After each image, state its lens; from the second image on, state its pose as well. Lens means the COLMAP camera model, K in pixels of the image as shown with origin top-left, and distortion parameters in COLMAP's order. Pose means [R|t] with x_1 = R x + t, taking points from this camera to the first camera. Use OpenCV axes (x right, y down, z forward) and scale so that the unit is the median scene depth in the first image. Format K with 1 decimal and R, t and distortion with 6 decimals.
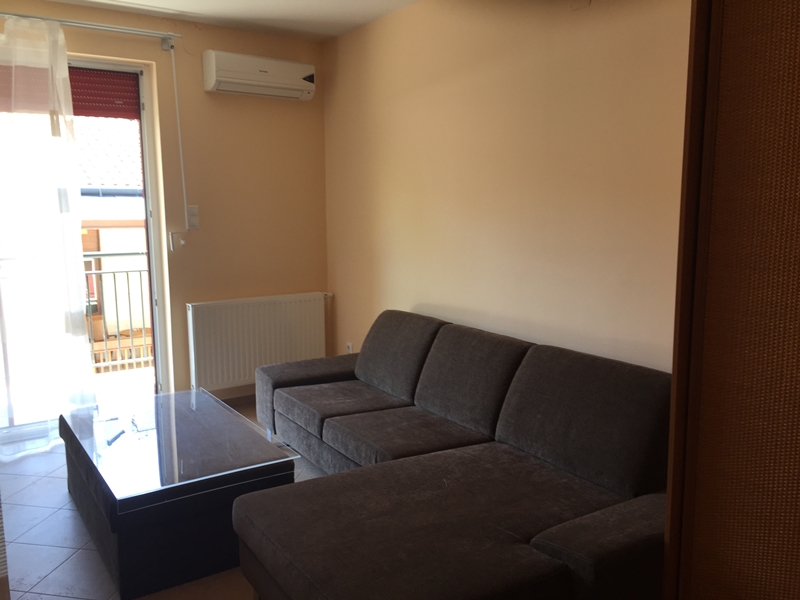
lens RADIAL K [[685.4, 0, 405.1], [0, 685.4, 297.9], [0, 0, 1]] dist [0.036714, -0.030817]
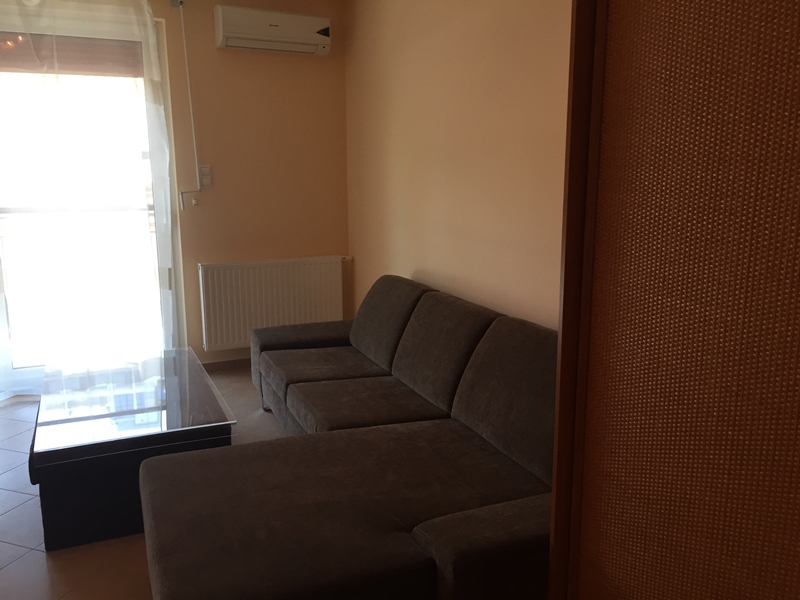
lens RADIAL K [[685.4, 0, 397.6], [0, 685.4, 300.7], [0, 0, 1]] dist [0.036714, -0.030817]
pose [[0.986295, 0.034042, -0.161441, 0.174075], [-0.025521, 0.998184, 0.054562, 0.000839], [0.163006, -0.049694, 0.985373, 0.067265]]
